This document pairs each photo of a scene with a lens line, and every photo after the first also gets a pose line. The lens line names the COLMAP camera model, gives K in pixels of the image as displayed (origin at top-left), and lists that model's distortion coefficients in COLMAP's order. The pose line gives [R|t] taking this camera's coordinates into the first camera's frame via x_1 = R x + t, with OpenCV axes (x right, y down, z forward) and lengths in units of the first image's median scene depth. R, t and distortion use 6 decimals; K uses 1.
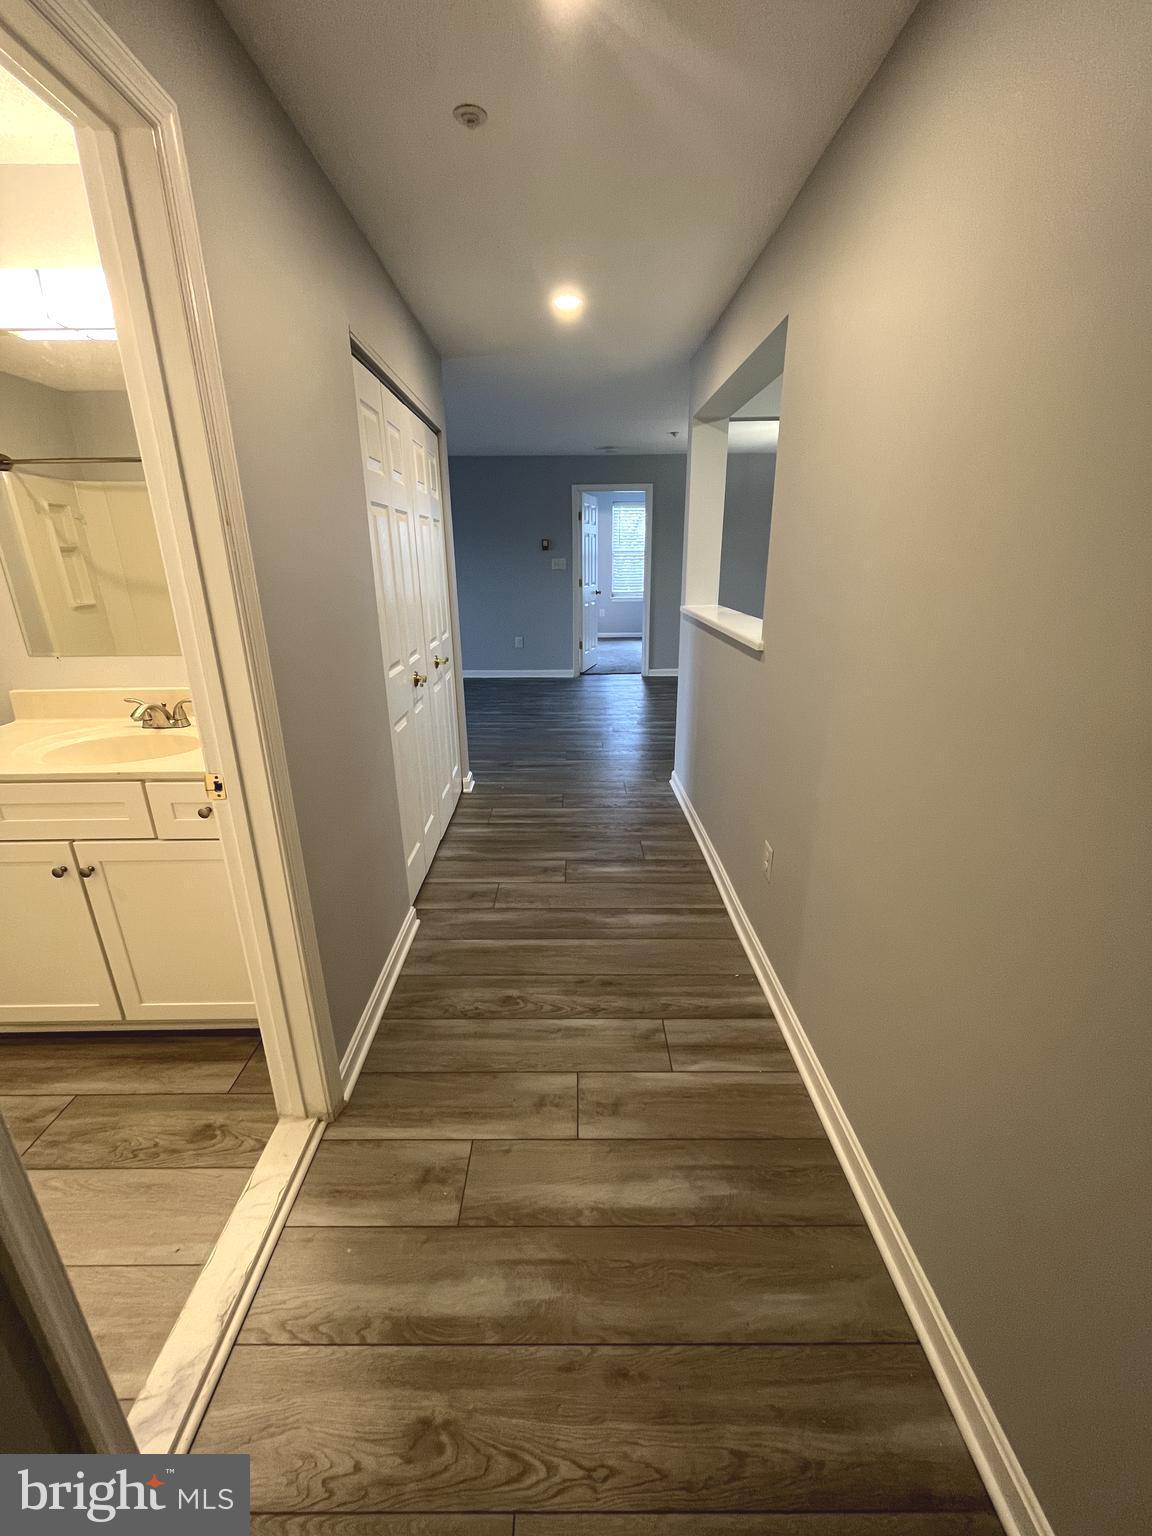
lens RADIAL K [[626.0, 0, 573.1], [0, 626.0, 767.9], [0, 0, 1]] dist [-0.003192, 0.000706]
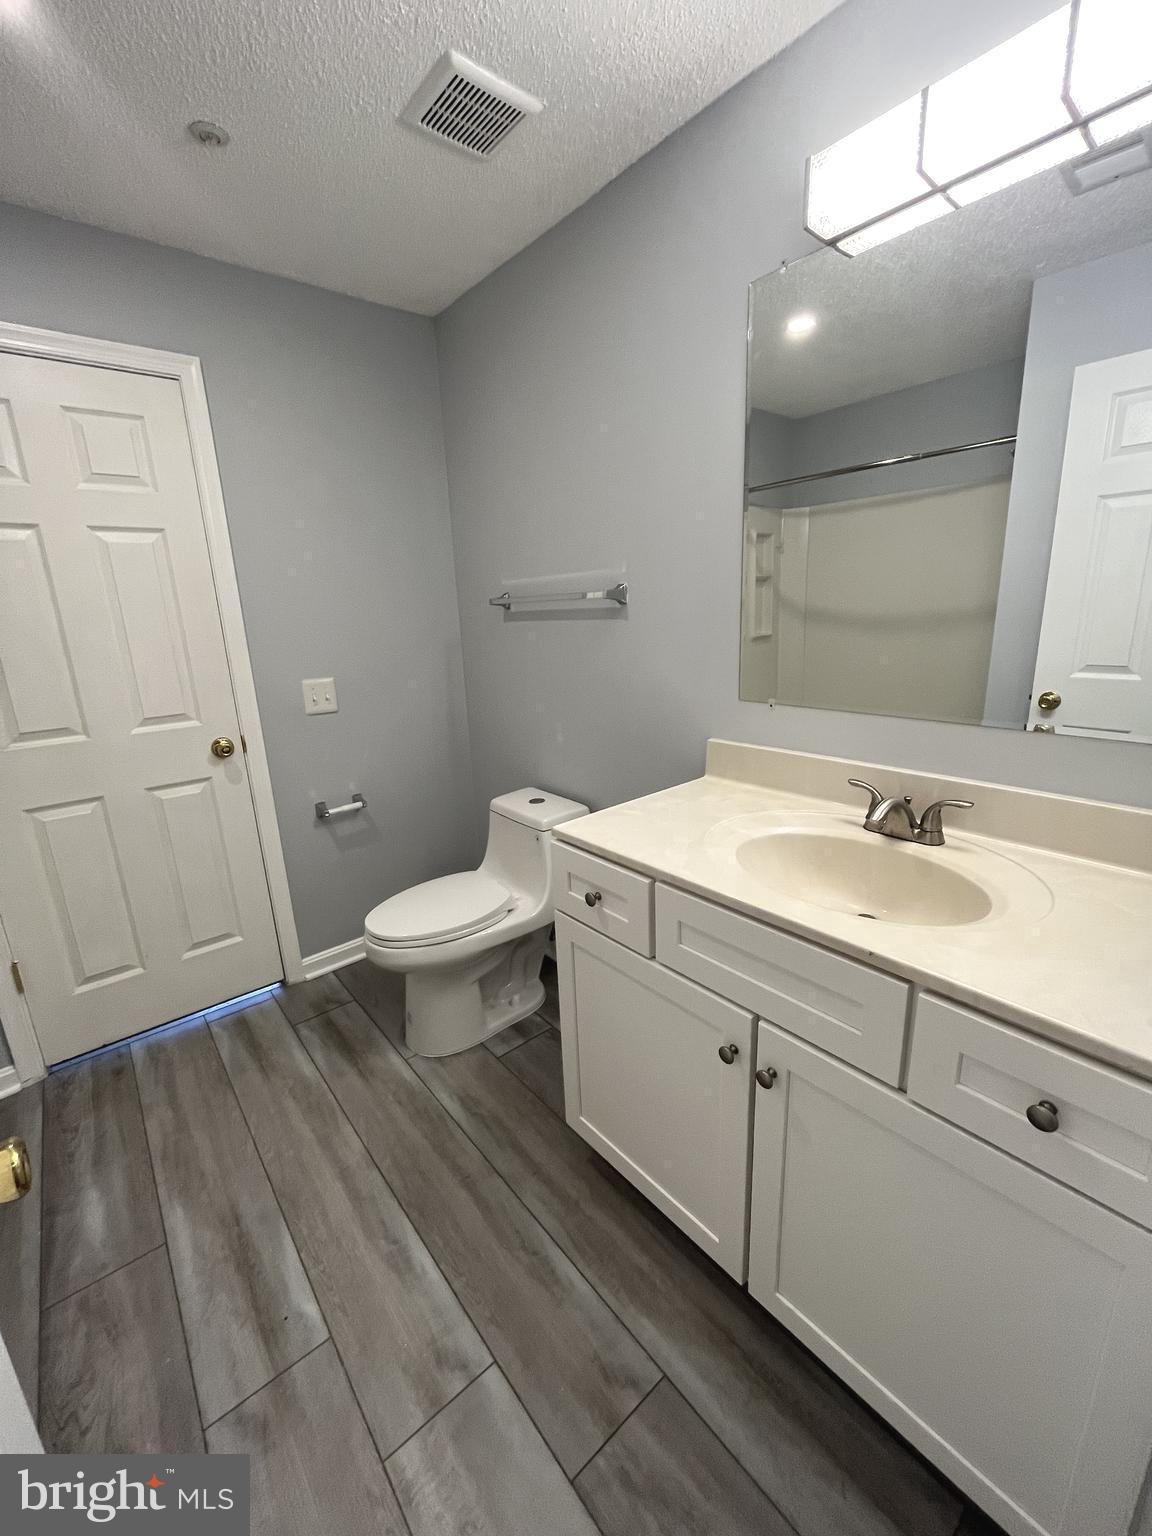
lens RADIAL K [[626.0, 0, 573.1], [0, 626.0, 767.9], [0, 0, 1]] dist [-0.003192, 0.000706]
pose [[0.634711, 0.182926, -0.750786, -0.410691], [-0.222071, 0.973772, 0.049517, -0.090755], [0.740153, 0.135299, 0.658686, 0.352162]]
